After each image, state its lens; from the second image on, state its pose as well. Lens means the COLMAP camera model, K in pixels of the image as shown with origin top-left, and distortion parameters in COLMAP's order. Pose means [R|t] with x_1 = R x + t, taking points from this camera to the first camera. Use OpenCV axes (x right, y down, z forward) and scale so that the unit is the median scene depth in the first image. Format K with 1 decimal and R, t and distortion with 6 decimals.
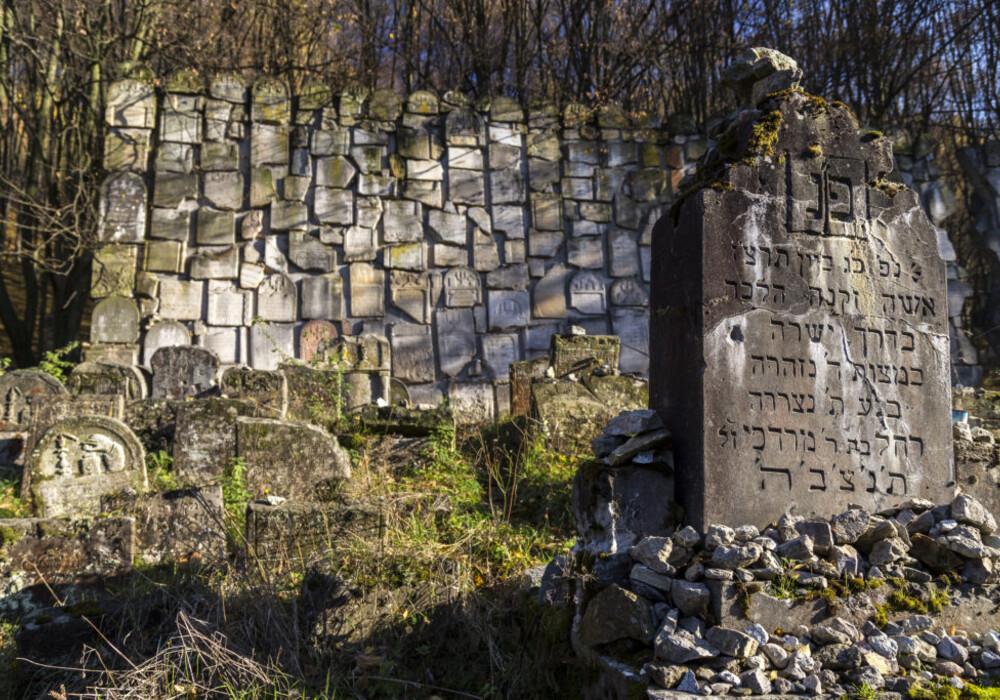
lens RADIAL K [[823.2, 0, 500.0], [0, 823.2, 350.0], [0, 0, 1]] dist [0.025575, -0.001161]
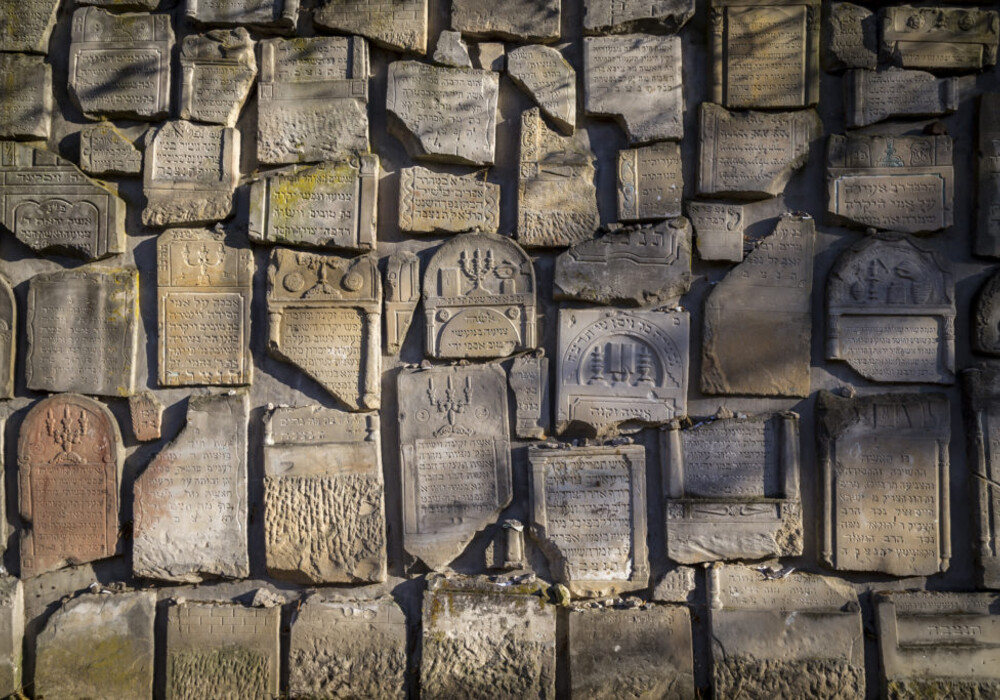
lens RADIAL K [[823.2, 0, 500.0], [0, 823.2, 350.0], [0, 0, 1]] dist [0.025575, -0.001161]
pose [[0.955926, 0.044881, -0.290159, 0.059751], [-0.002181, 0.989306, 0.145838, -0.104671], [0.293601, -0.138778, 0.945801, 0.691022]]
